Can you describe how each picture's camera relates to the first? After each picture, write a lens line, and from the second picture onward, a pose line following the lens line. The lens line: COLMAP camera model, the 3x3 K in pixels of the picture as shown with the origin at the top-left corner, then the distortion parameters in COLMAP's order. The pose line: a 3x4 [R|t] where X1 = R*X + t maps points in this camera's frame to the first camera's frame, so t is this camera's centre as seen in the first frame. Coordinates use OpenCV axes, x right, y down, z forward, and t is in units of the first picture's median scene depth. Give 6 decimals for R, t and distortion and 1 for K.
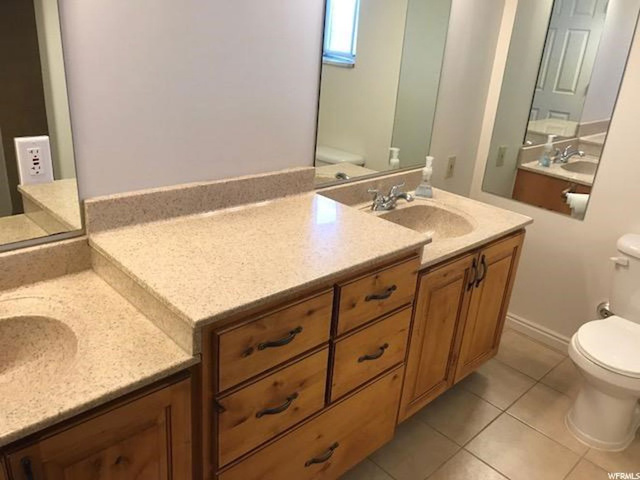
lens RADIAL K [[522.2, 0, 320.0], [0, 522.2, 240.0], [0, 0, 1]] dist [0.030583, -0.036871]
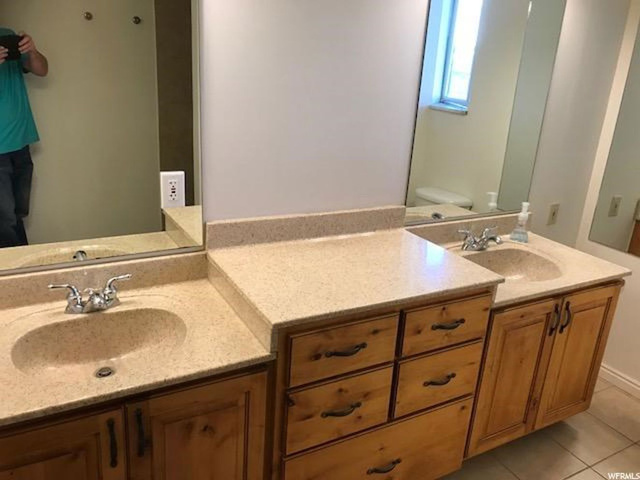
lens RADIAL K [[522.2, 0, 320.0], [0, 522.2, 240.0], [0, 0, 1]] dist [0.030583, -0.036871]
pose [[0.967928, 0.069287, -0.241486, 0.108998], [-0.085986, 0.994530, -0.059303, 0.015155], [0.236056, 0.078166, 0.968590, -0.132918]]
